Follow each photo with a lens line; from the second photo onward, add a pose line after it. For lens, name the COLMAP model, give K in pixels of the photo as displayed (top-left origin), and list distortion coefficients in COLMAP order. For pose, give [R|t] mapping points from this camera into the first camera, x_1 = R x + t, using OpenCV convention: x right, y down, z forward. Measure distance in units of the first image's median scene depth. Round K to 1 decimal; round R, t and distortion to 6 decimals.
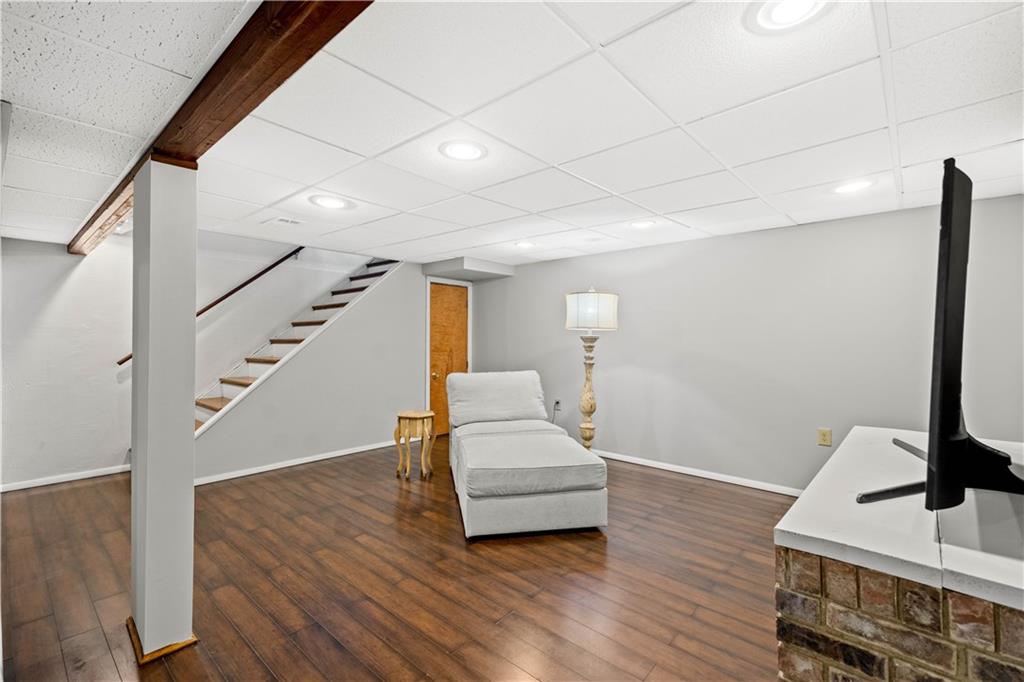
lens RADIAL K [[452.3, 0, 513.0], [0, 452.3, 335.2], [0, 0, 1]] dist [0.000882, 0.000017]
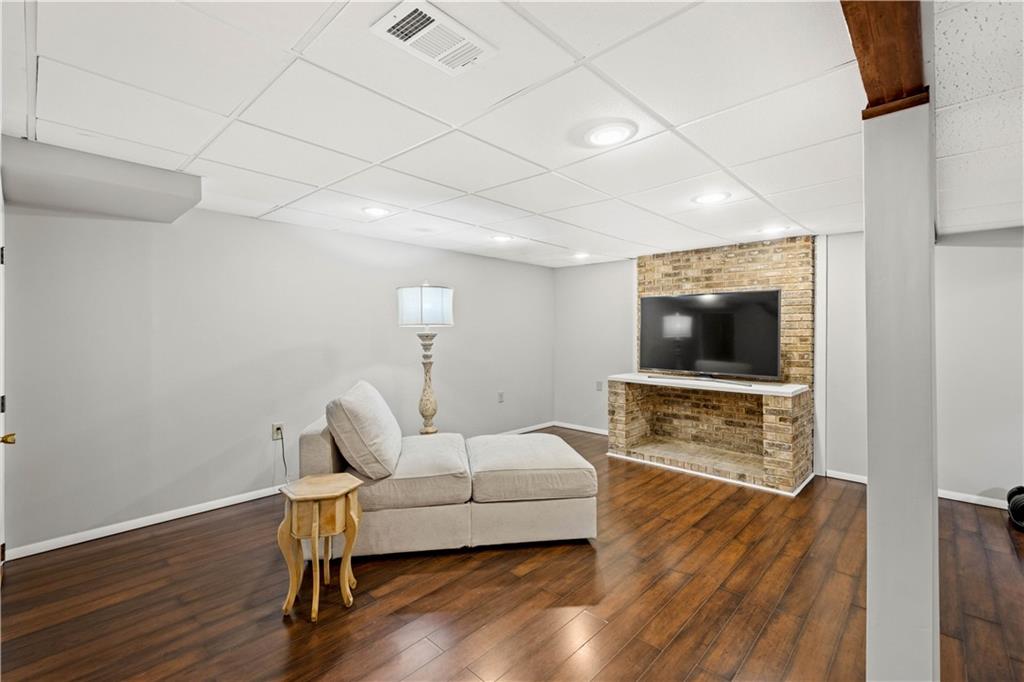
lens RADIAL K [[452.3, 0, 513.0], [0, 452.3, 335.2], [0, 0, 1]] dist [0.000882, 0.000017]
pose [[0.033347, -0.014173, 0.999343, -0.762612], [-0.002894, 0.999894, 0.014278, -0.007893], [-0.999440, -0.003368, 0.033303, 0.803432]]
